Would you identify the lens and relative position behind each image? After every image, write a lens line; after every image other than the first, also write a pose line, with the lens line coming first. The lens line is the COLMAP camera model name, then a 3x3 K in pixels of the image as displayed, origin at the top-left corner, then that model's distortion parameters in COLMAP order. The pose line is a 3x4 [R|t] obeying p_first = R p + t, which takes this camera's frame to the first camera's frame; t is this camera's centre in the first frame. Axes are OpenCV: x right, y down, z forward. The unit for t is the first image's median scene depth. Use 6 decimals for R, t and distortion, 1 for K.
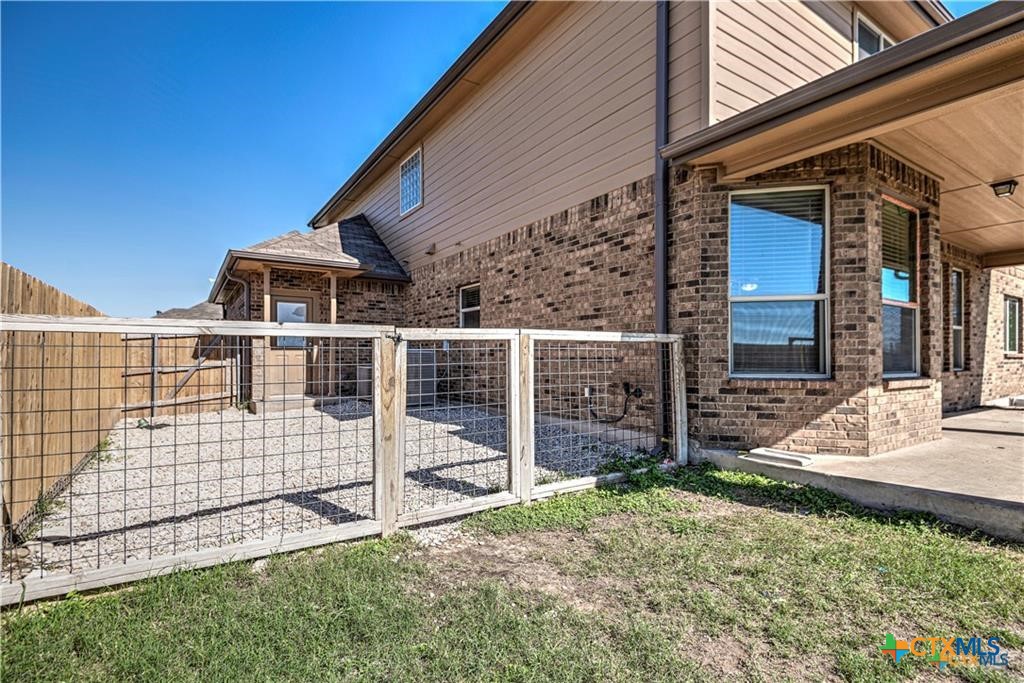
lens RADIAL K [[486.1, 0, 489.9], [0, 486.1, 354.1], [0, 0, 1]] dist [0.006147, 0.000293]
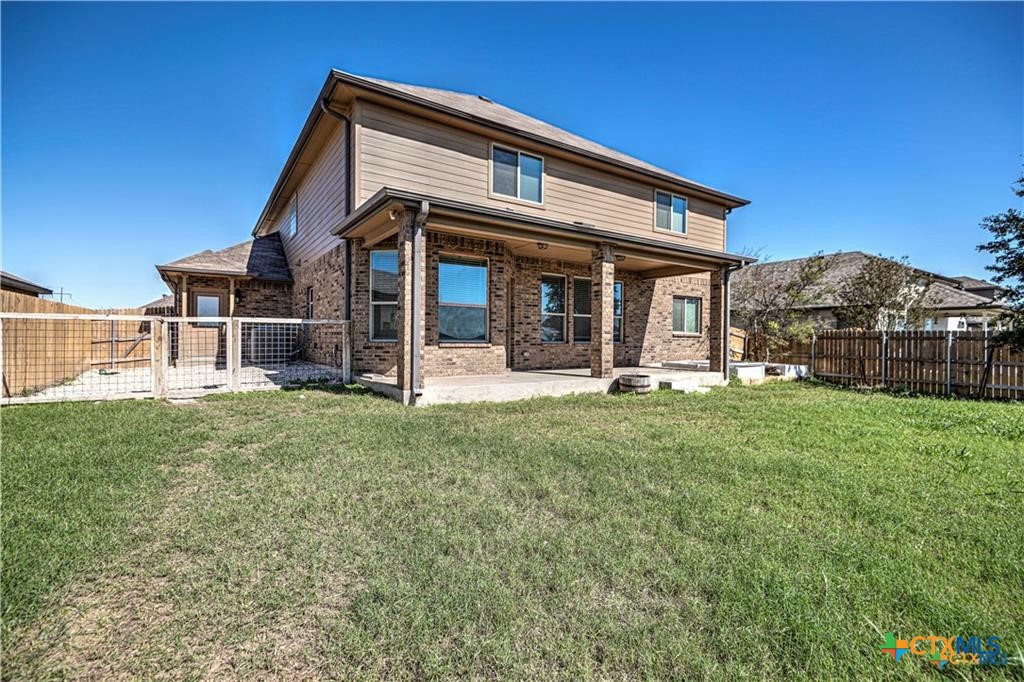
lens RADIAL K [[468.3, 0, 515.1], [0, 468.3, 341.2], [0, 0, 1]] dist [0.000845, -0.000114]
pose [[0.999783, 0.006897, 0.019636, 0.668840], [-0.007129, 0.999905, 0.011791, 0.012593], [-0.019553, -0.011929, 0.999738, -0.618051]]
